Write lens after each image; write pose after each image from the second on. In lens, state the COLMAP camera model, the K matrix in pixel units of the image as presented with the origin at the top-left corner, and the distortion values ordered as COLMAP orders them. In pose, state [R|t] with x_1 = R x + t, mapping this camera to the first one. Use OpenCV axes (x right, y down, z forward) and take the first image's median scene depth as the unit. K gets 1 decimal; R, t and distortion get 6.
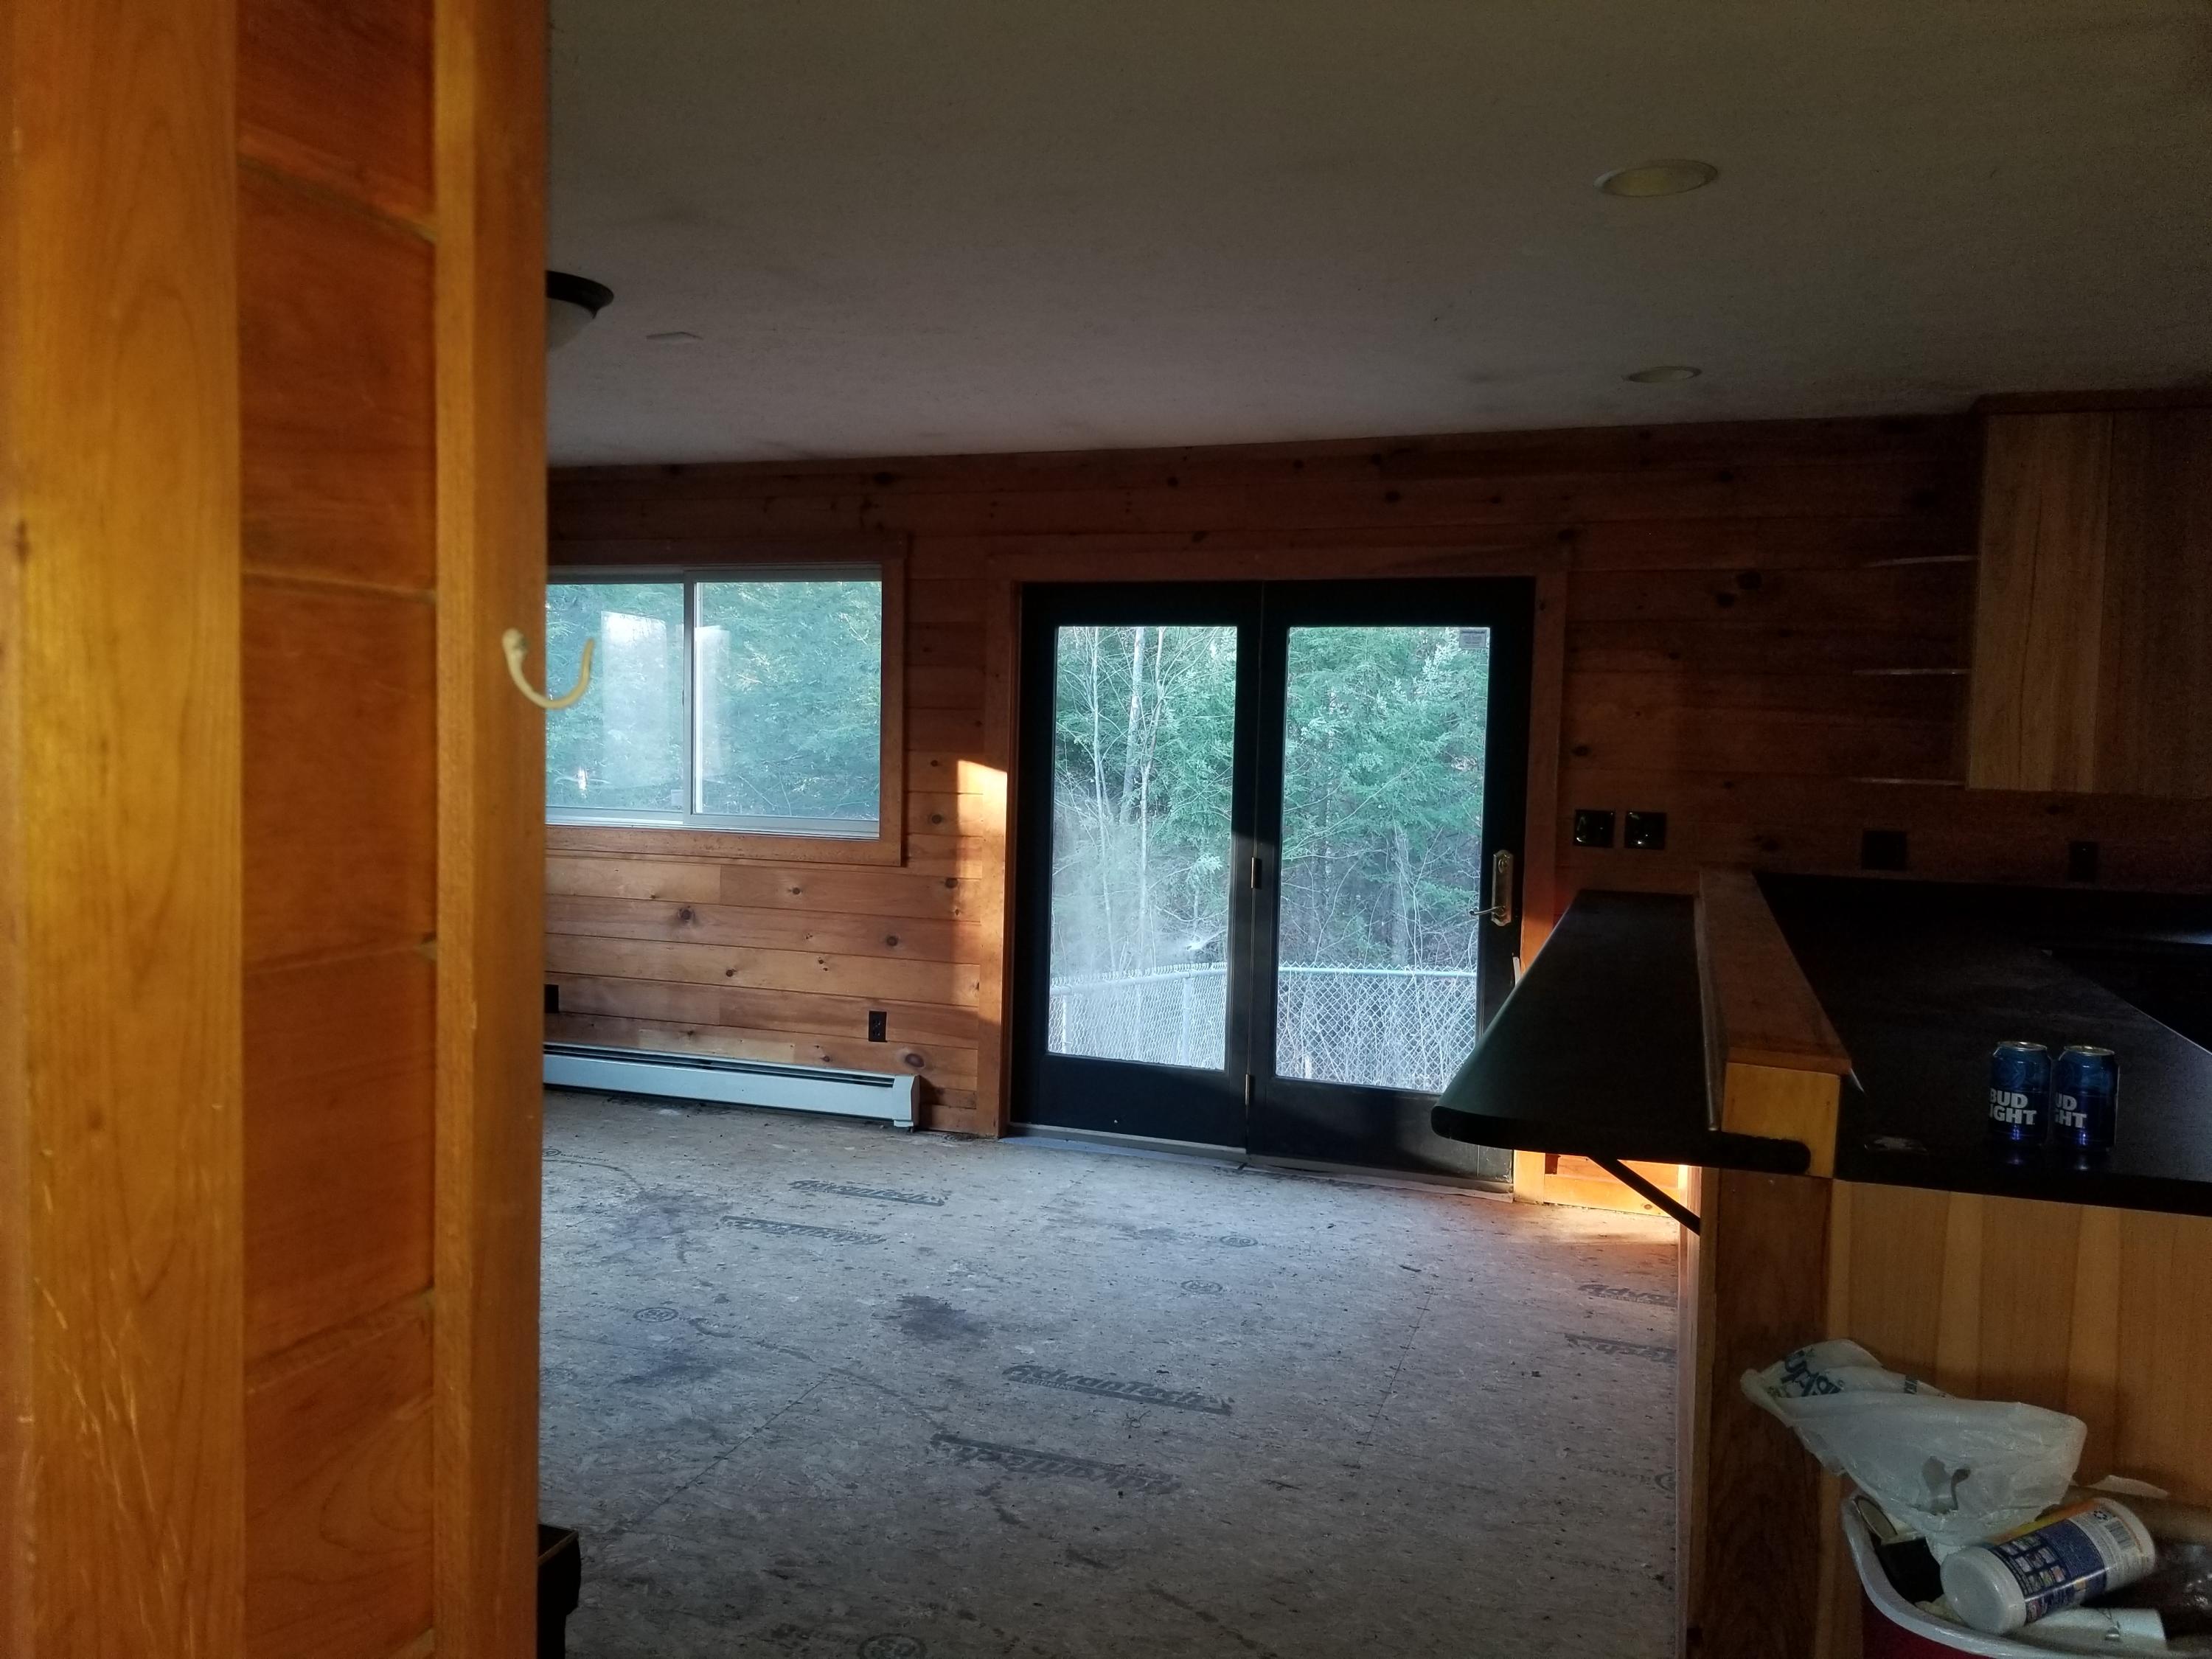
lens RADIAL K [[1662.5, 0, 1054.0], [0, 1662.5, 826.7], [0, 0, 1]] dist [0.141995, -0.221632]
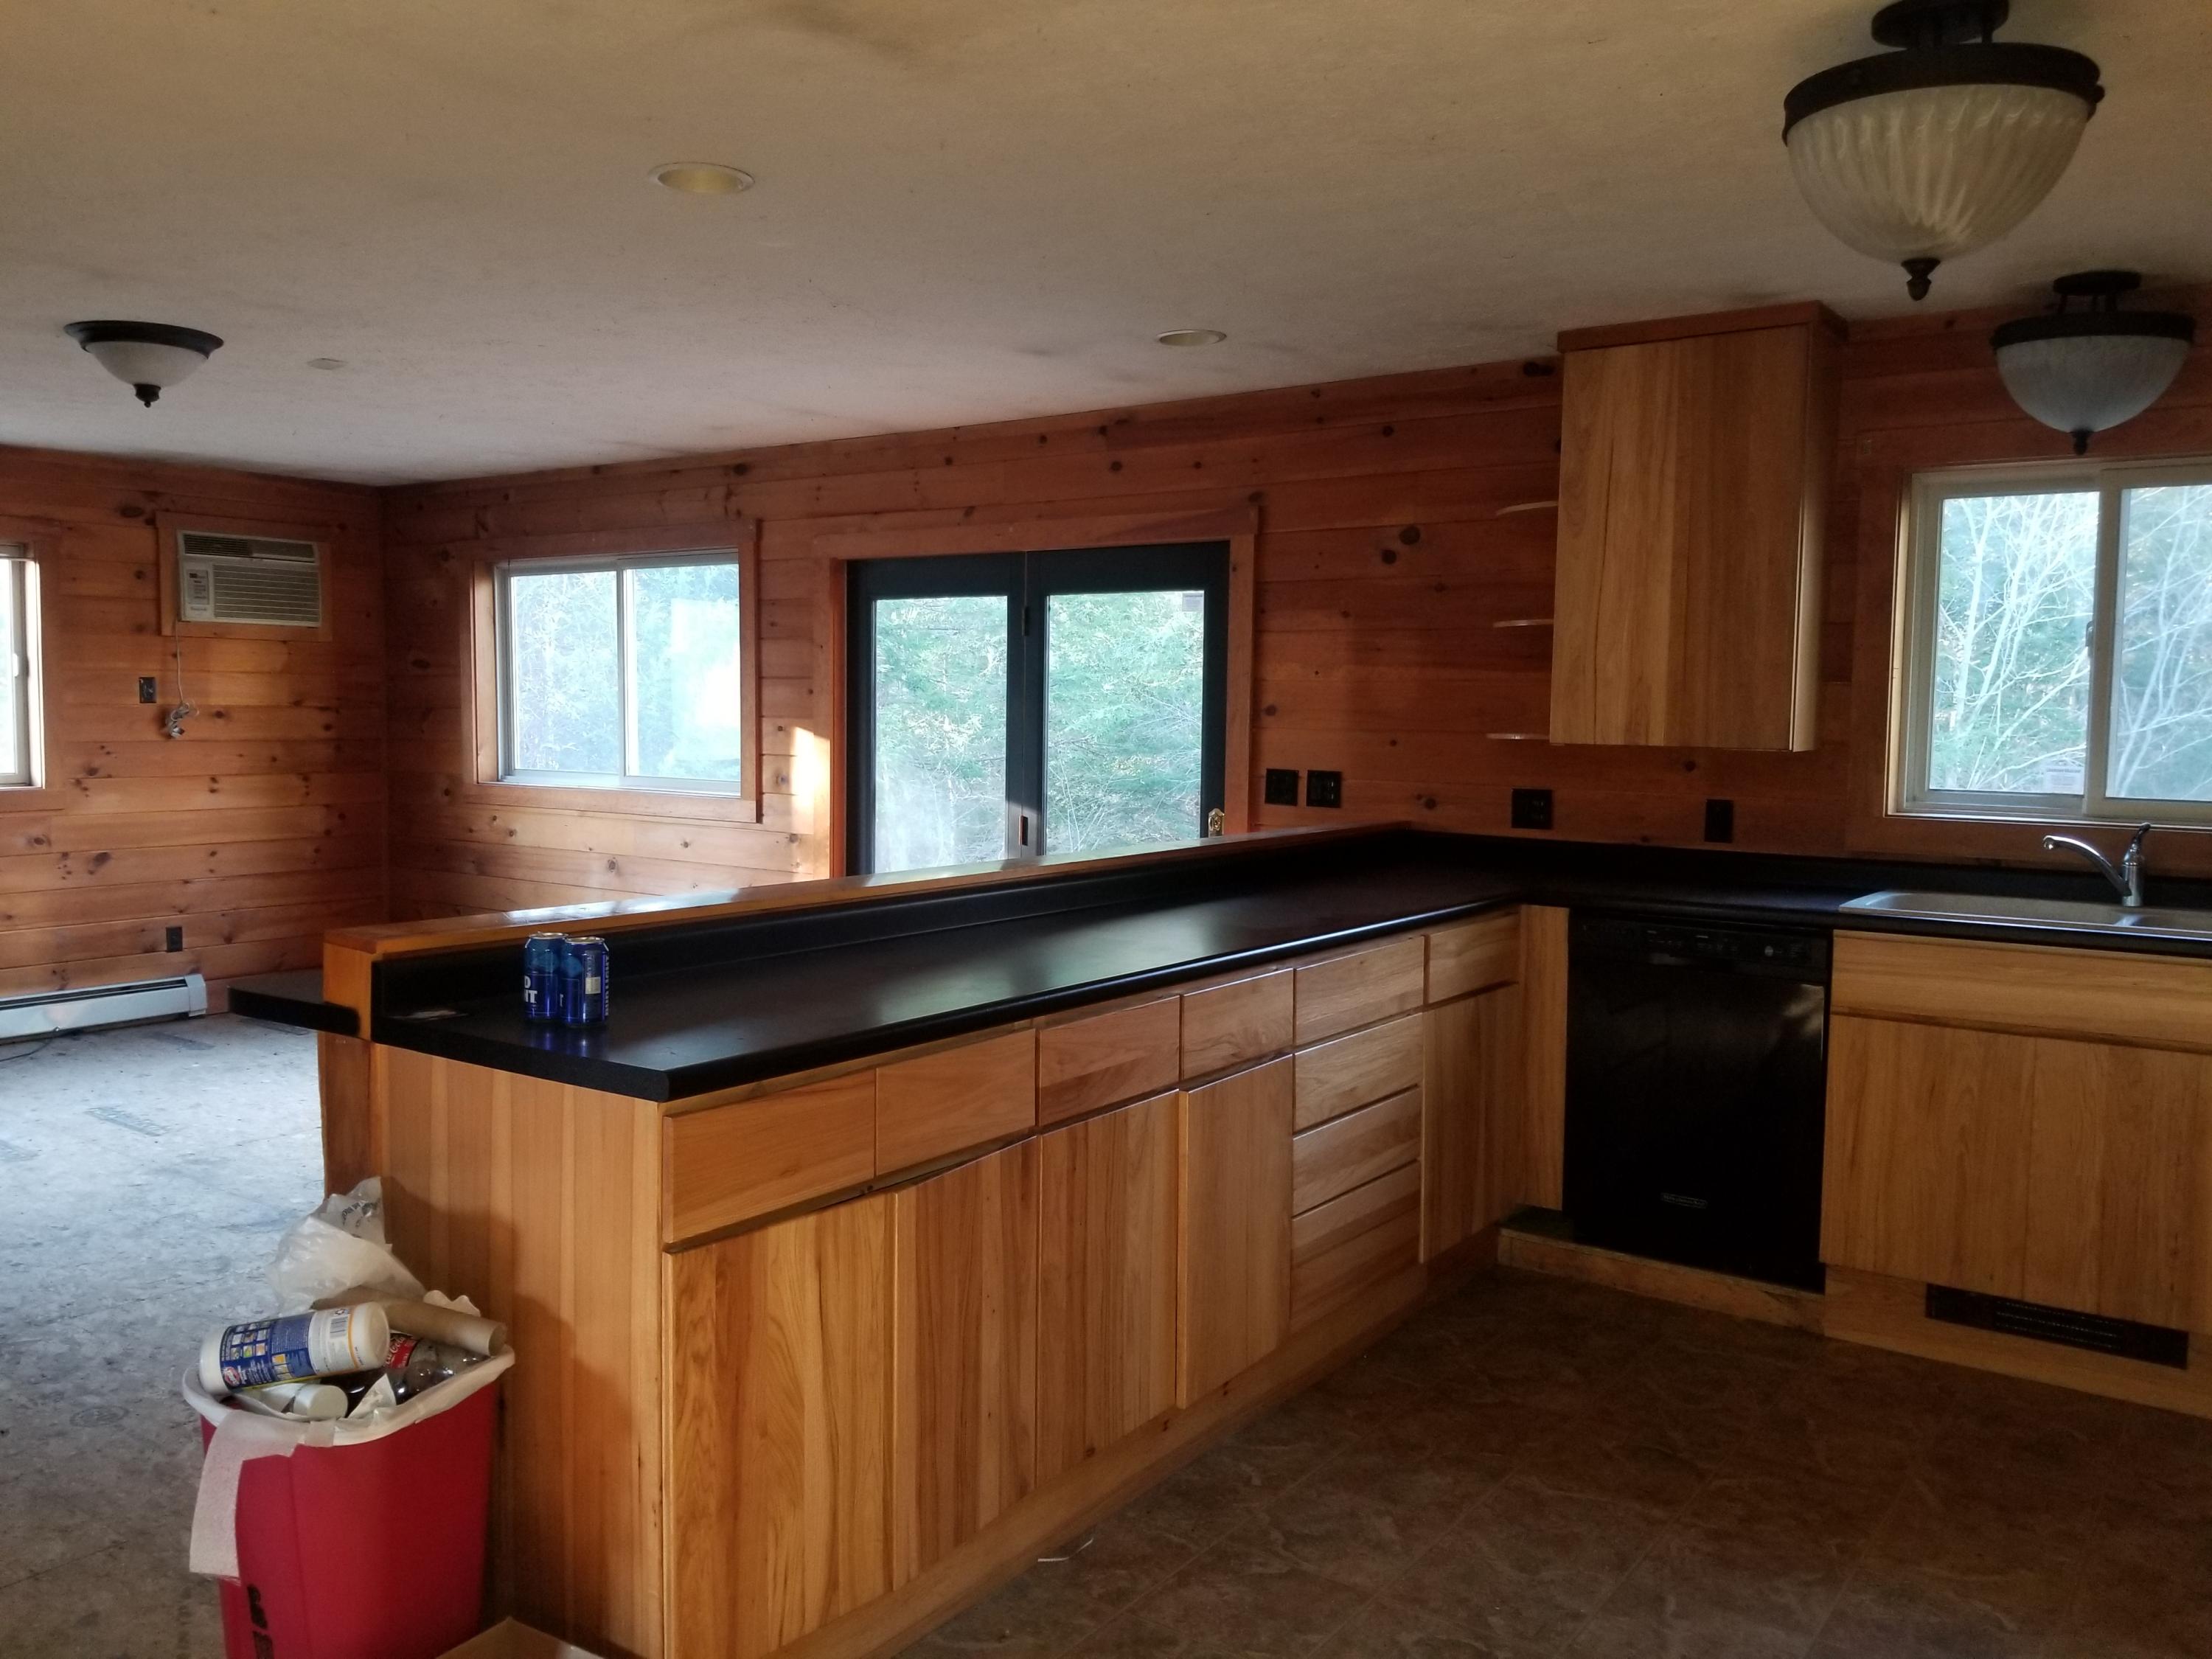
lens RADIAL K [[1662.5, 0, 1054.0], [0, 1662.5, 826.7], [0, 0, 1]] dist [0.141995, -0.221632]
pose [[0.960629, 0.010287, -0.277645, 0.457111], [-0.007601, 0.999913, 0.010750, 0.014930], [0.277732, -0.008217, 0.960624, -0.003315]]
